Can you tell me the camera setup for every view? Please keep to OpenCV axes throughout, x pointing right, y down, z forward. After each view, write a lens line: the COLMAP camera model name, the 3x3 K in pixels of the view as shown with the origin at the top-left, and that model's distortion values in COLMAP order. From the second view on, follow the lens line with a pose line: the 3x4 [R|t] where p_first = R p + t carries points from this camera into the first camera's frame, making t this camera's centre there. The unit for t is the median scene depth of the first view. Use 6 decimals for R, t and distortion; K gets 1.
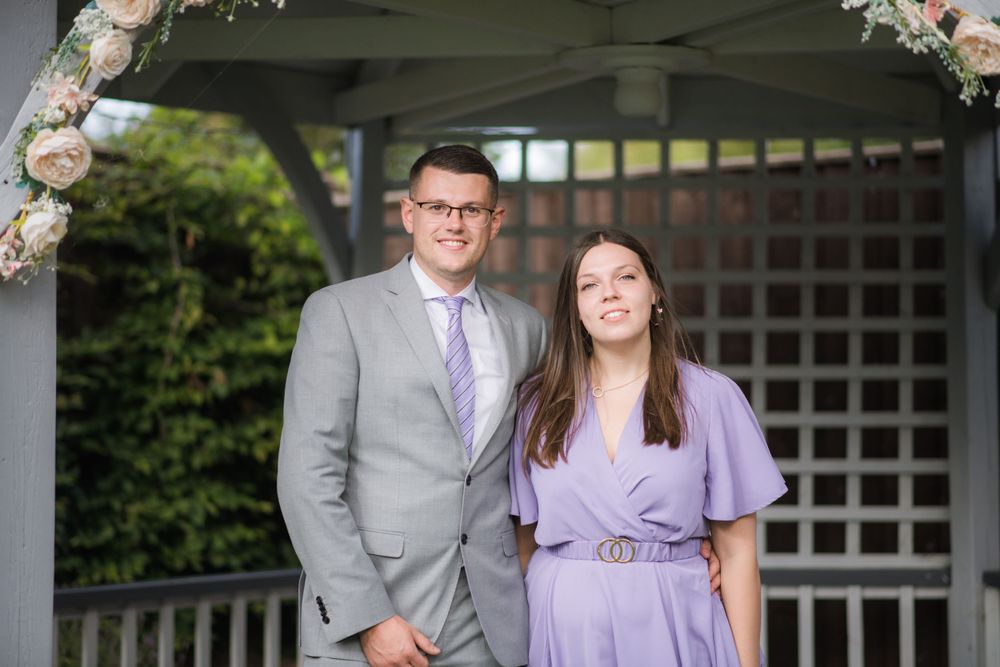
lens RADIAL K [[2469.8, 0, 500.0], [0, 2469.8, 333.5], [0, 0, 1]] dist [-0.023745, 0.786945]
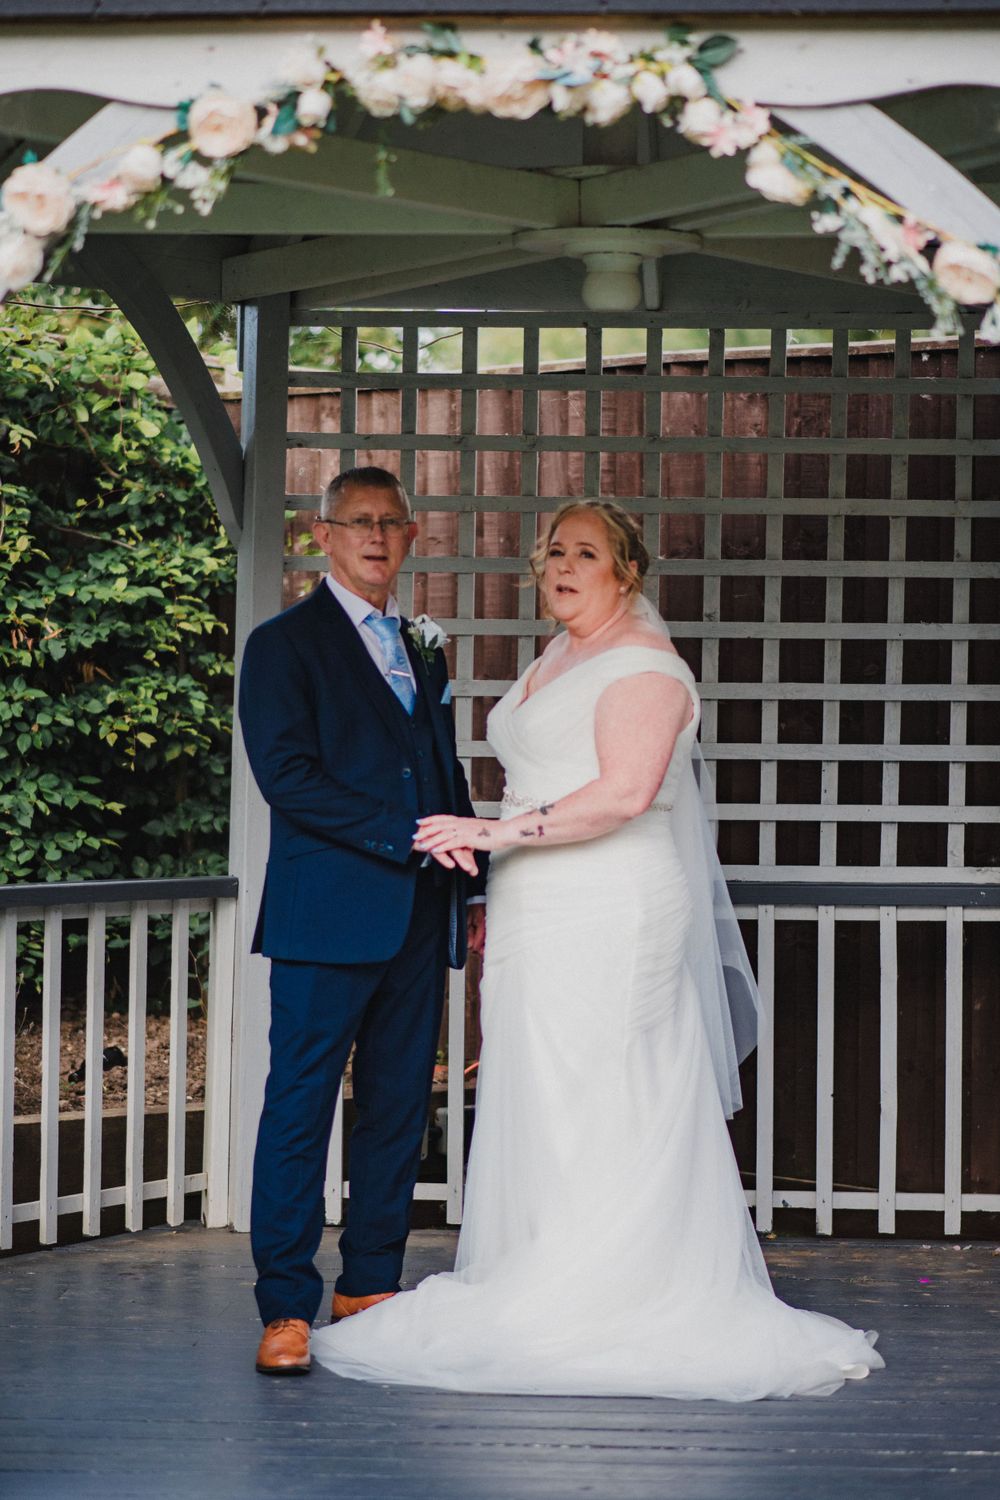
lens RADIAL K [[3710.2, 0, 500.0], [0, 3710.2, 750.0], [0, 0, 1]] dist [-0.003813, -0.061660]
pose [[0.999750, 0.010732, 0.019593, -0.002688], [-0.011634, 0.998849, 0.046523, 0.000157], [-0.019071, -0.046739, 0.998725, -0.169312]]
